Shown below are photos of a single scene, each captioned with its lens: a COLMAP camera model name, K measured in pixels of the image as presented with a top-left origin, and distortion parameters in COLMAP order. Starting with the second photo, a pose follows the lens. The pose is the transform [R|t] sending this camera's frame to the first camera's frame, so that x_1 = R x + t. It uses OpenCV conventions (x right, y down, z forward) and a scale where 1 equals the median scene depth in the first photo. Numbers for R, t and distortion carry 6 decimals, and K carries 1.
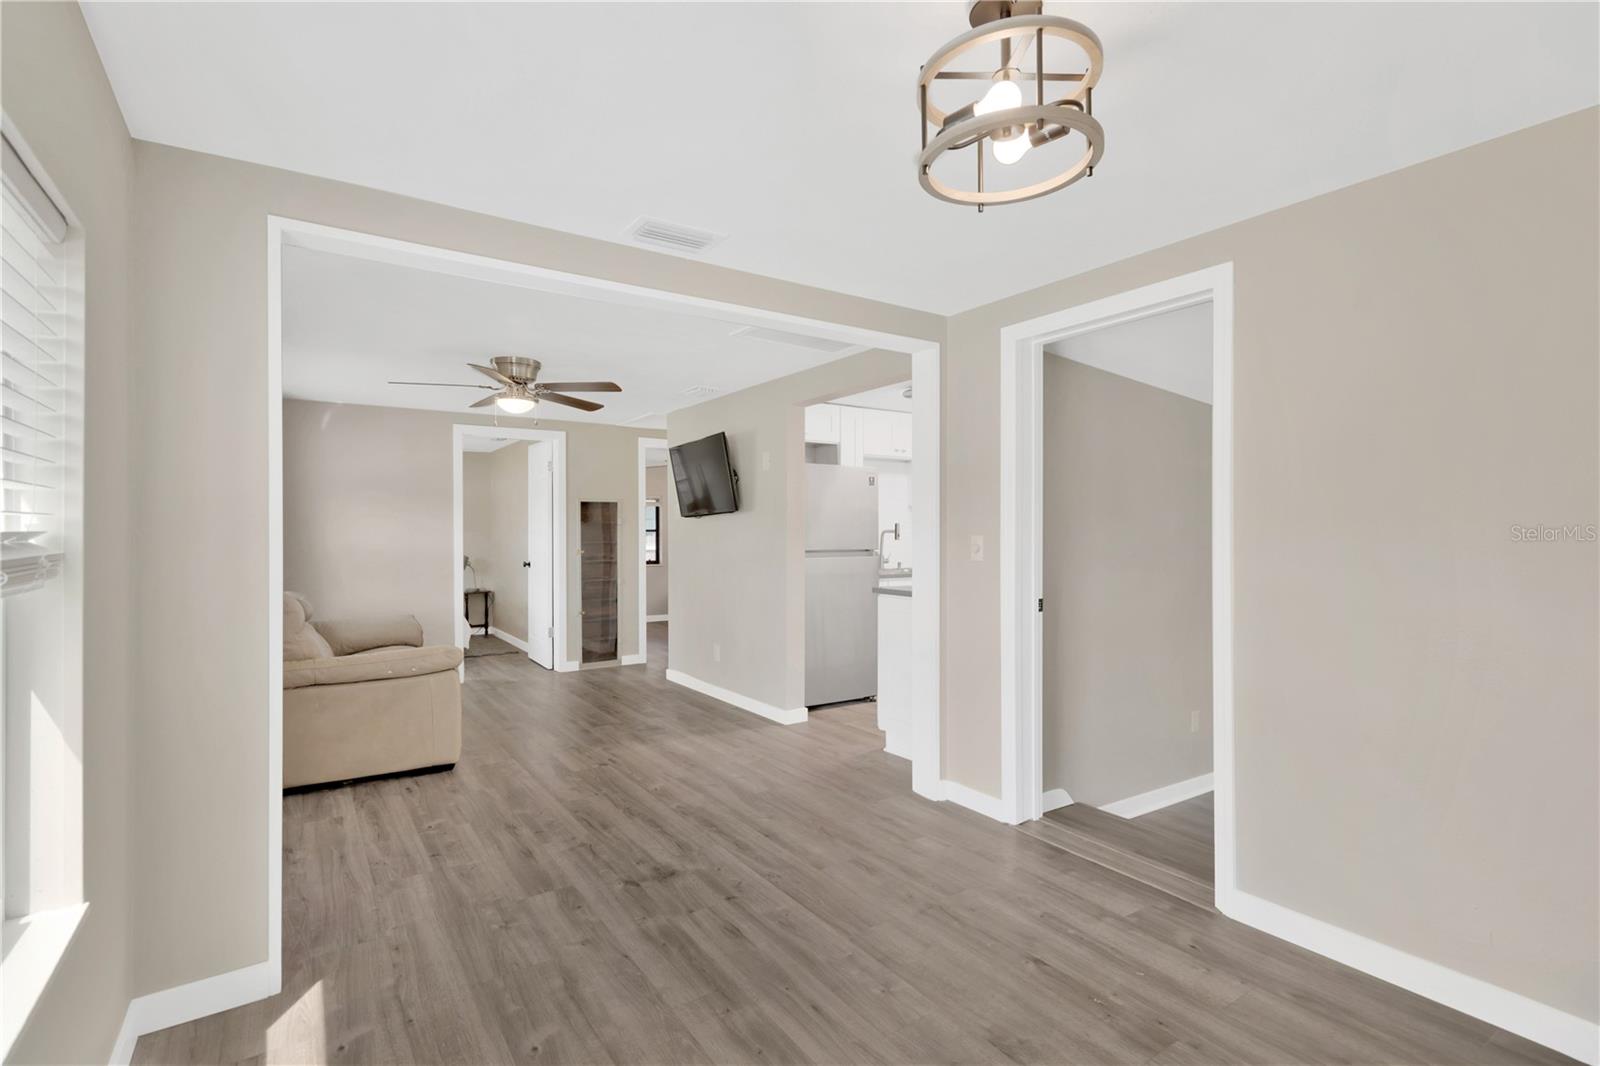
lens RADIAL K [[748.4, 0, 799.9], [0, 748.4, 525.4], [0, 0, 1]] dist [0.019318, -0.007573]
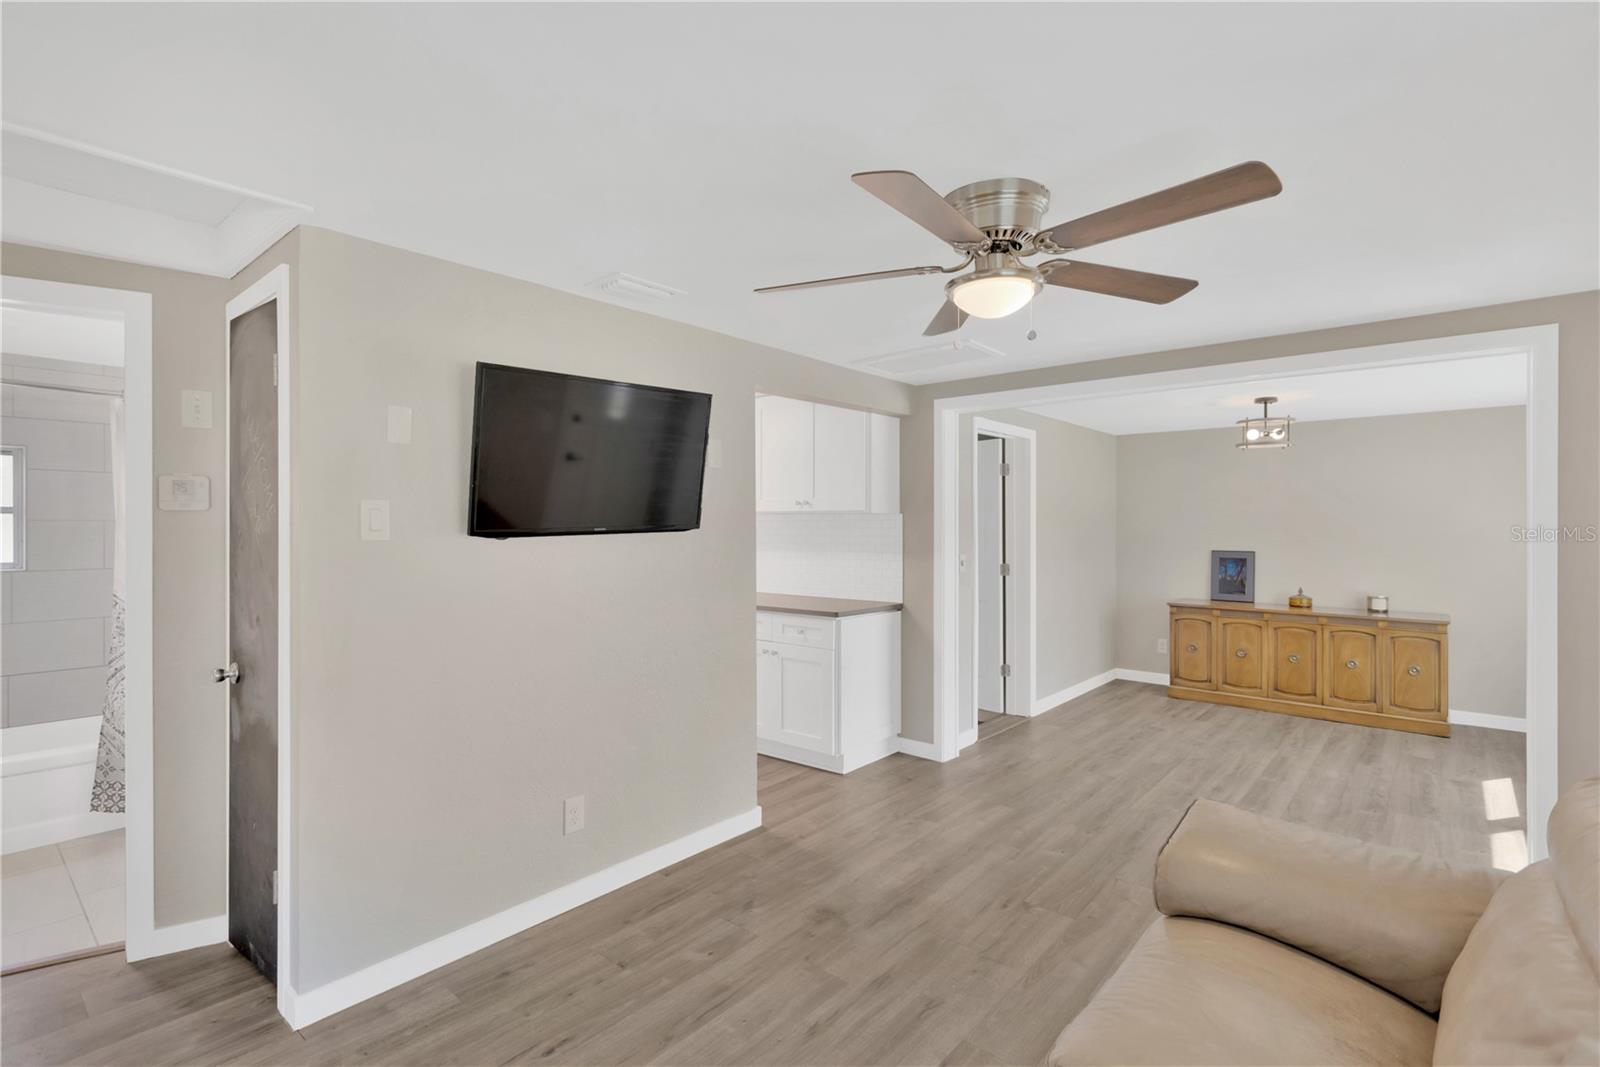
lens RADIAL K [[748.4, 0, 799.9], [0, 748.4, 525.9], [0, 0, 1]] dist [0.019318, -0.007573]
pose [[-0.258665, 0.002506, 0.965964, -0.924599], [-0.009414, 0.999943, -0.005115, -0.026341], [-0.965921, -0.010416, -0.258626, 1.457830]]
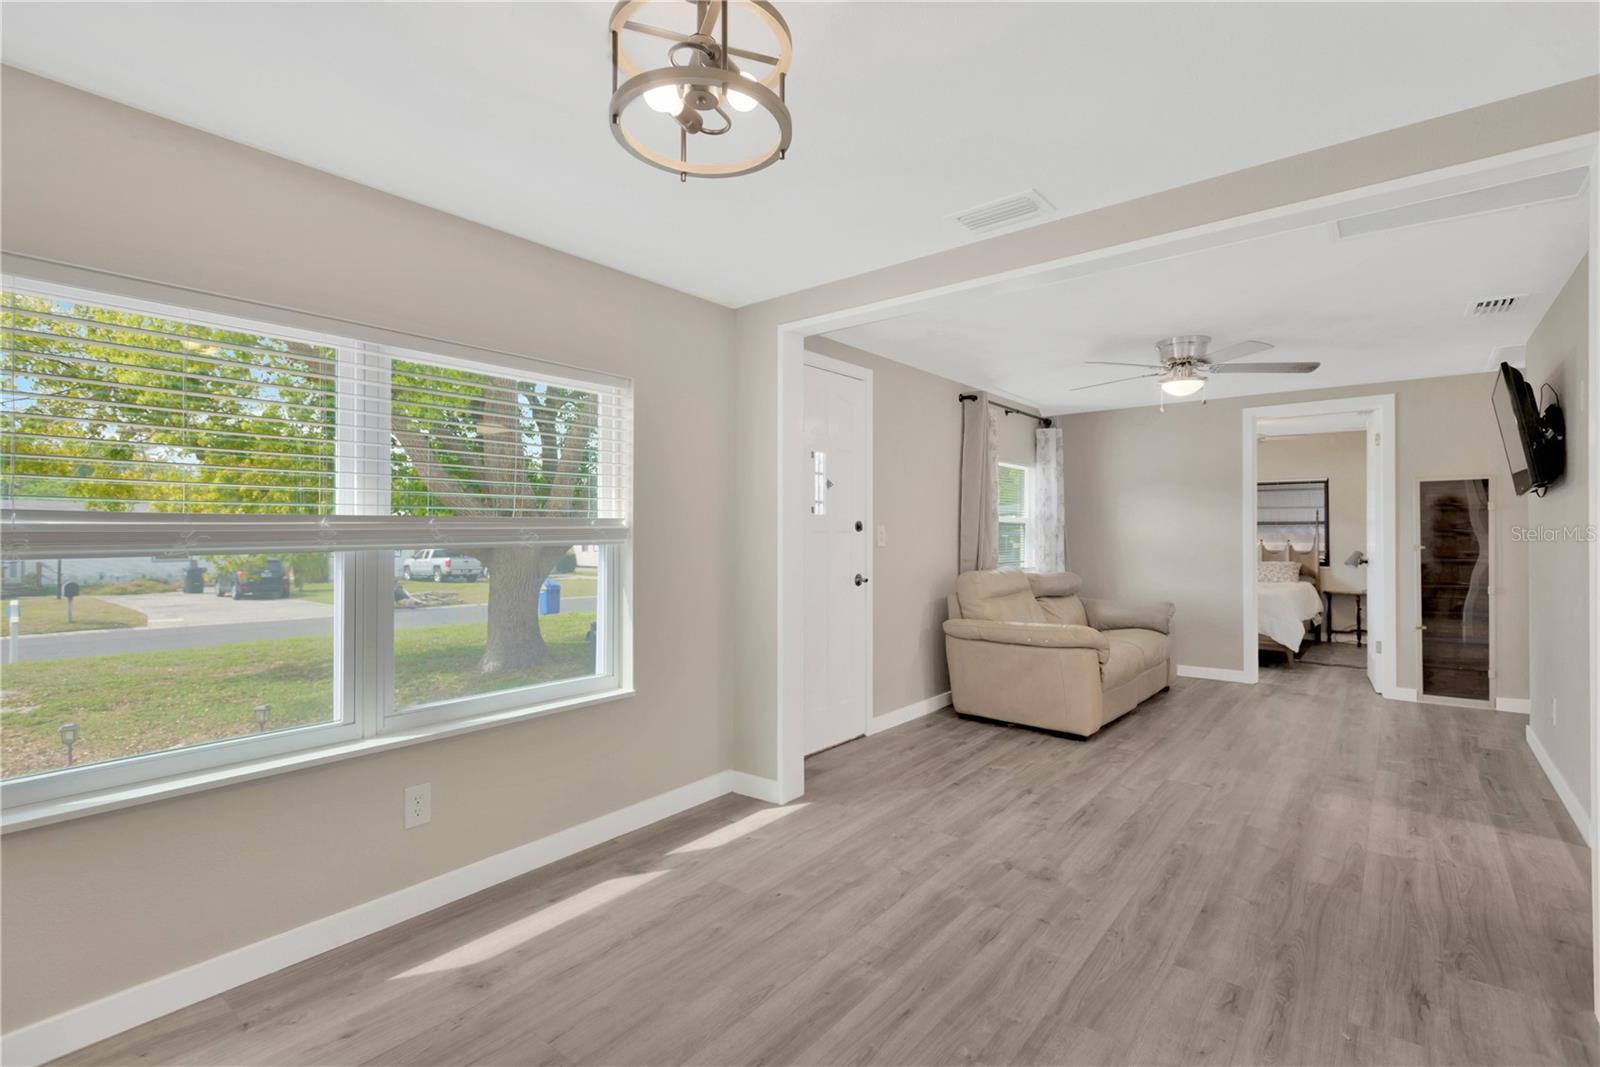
lens RADIAL K [[748.4, 0, 799.9], [0, 748.4, 525.9], [0, 0, 1]] dist [0.019318, -0.007573]
pose [[0.294134, -0.002285, -0.955761, 0.460839], [0.009902, 0.999951, 0.000657, 0.011977], [0.955713, -0.009657, 0.294142, 0.307508]]
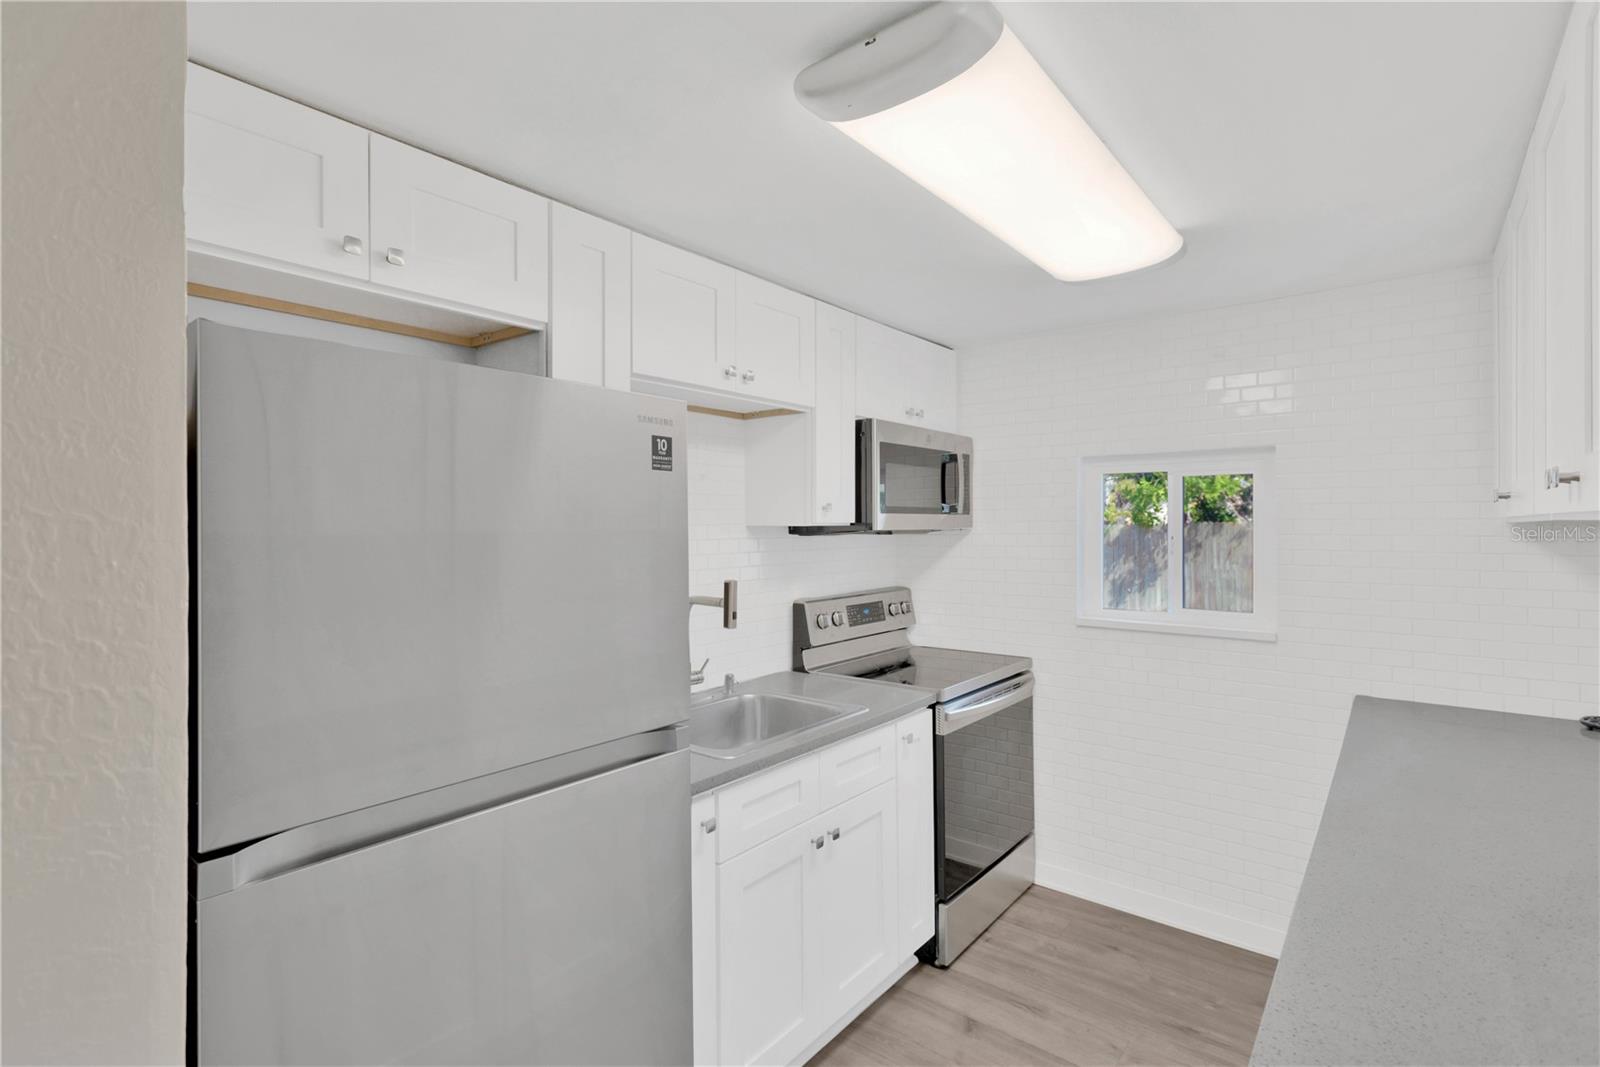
lens RADIAL K [[748.4, 0, 799.9], [0, 748.4, 525.9], [0, 0, 1]] dist [0.019318, -0.007573]
pose [[0.955865, -0.002918, 0.293790, 0.093689], [-0.001534, 0.999887, 0.014922, -0.057571], [-0.293801, -0.014714, 0.955753, 1.076470]]
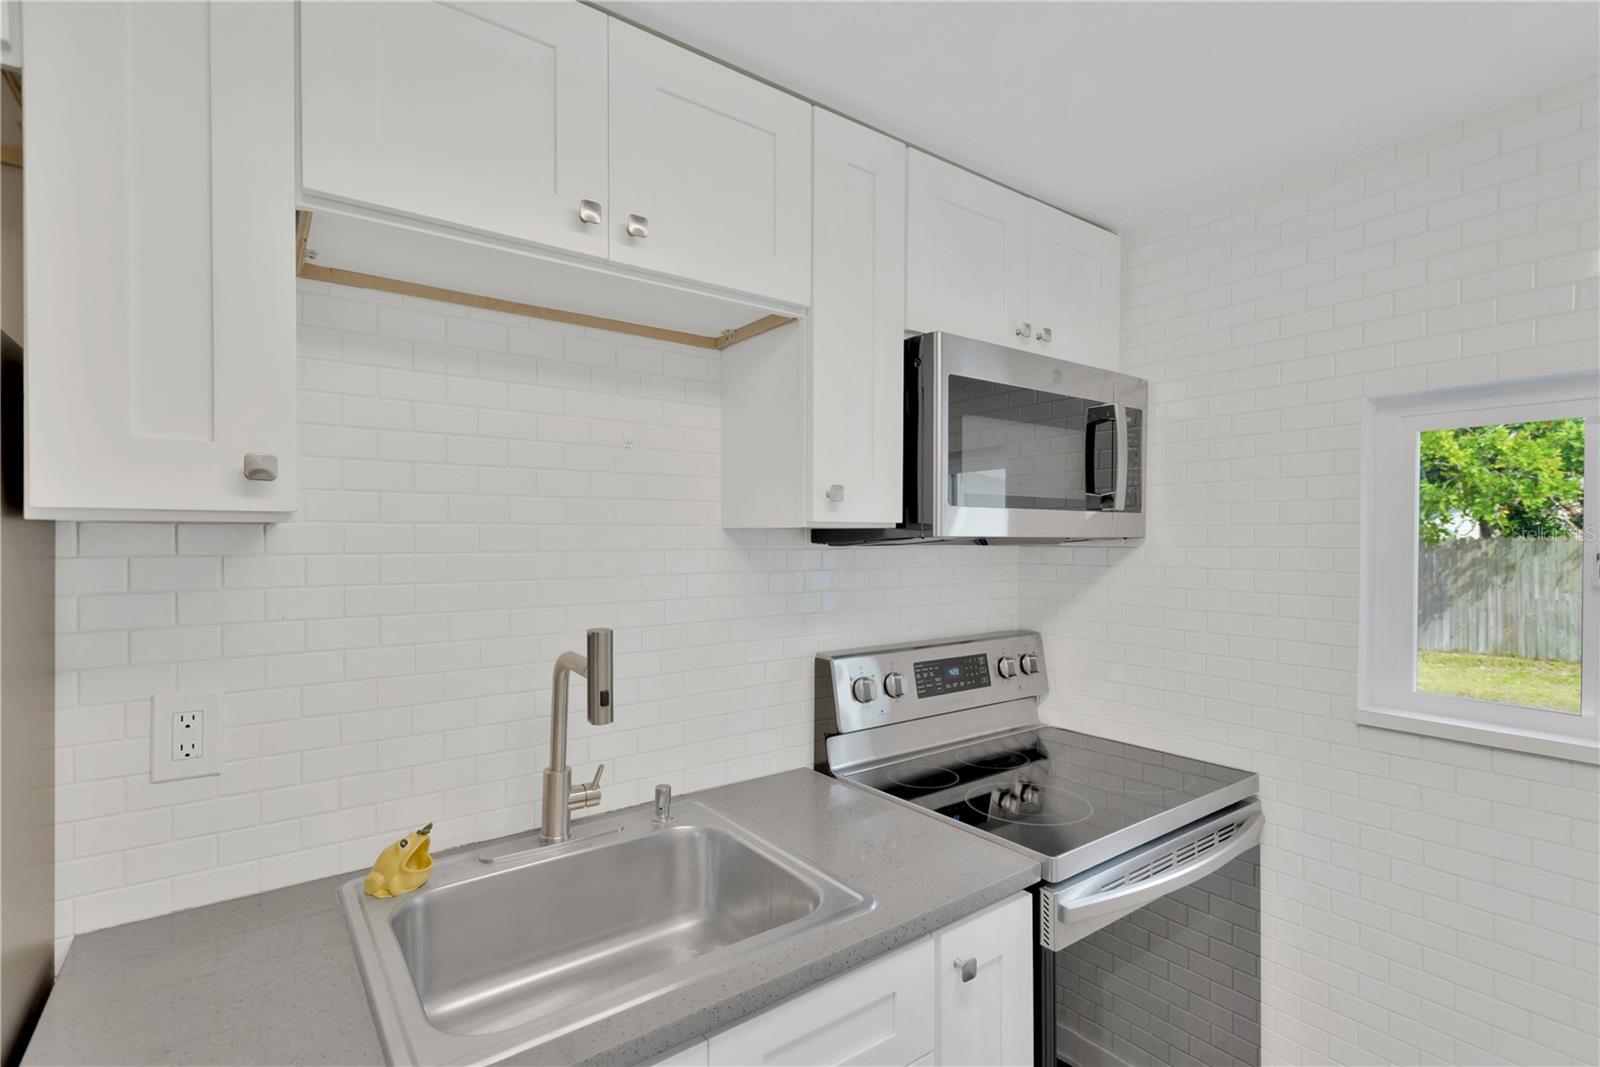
lens RADIAL K [[743.5, 0, 800.2], [0, 743.5, 538.6], [0, 0, 1]] dist [0.005233, 0.000248]
pose [[0.999121, 0.005975, 0.041490, 0.280622], [-0.006715, 0.999821, 0.017710, -0.048367], [-0.041377, -0.017973, 0.998982, 1.348772]]
